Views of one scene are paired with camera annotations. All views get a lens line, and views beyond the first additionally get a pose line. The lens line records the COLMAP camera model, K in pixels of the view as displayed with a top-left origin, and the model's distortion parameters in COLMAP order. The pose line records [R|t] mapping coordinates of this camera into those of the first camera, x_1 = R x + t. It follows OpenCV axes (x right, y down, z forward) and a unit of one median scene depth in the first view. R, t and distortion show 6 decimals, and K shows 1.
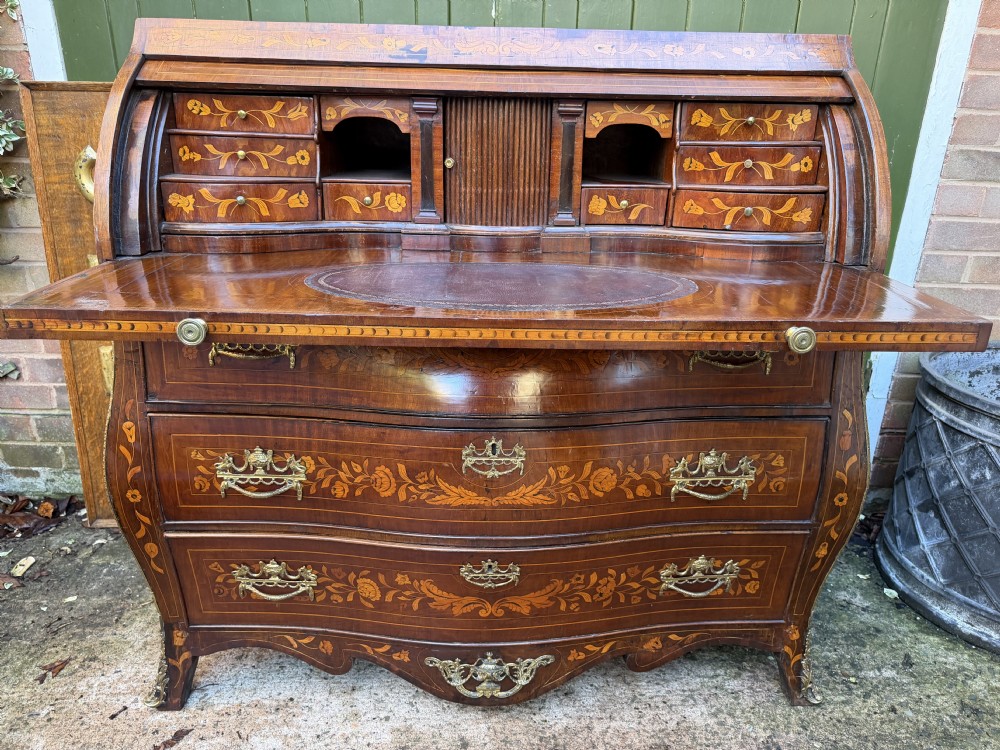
lens RADIAL K [[706.7, 0, 505.0], [0, 706.7, 378.2], [0, 0, 1]] dist [0.056586, -0.073111]
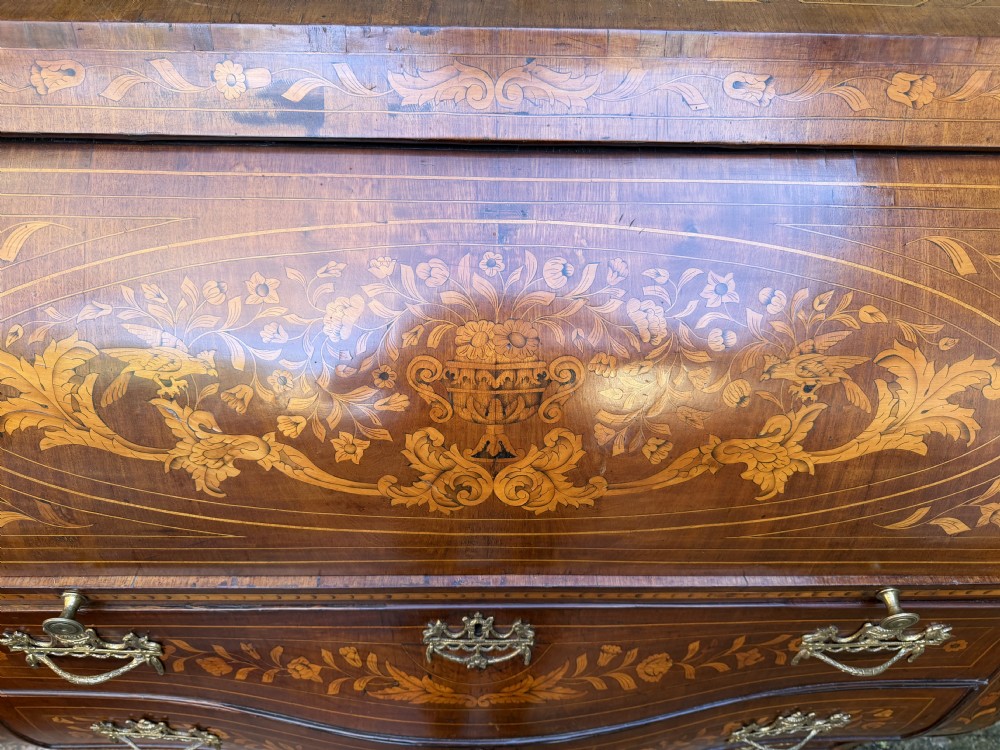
lens RADIAL K [[737.5, 0, 502.2], [0, 737.5, 378.7], [0, 0, 1]] dist [0.077373, -0.151636]
pose [[0.999878, 0.015479, -0.002166, -0.000783], [-0.012149, 0.856871, 0.515387, -0.518371], [0.009833, -0.515298, 0.856955, 0.516493]]
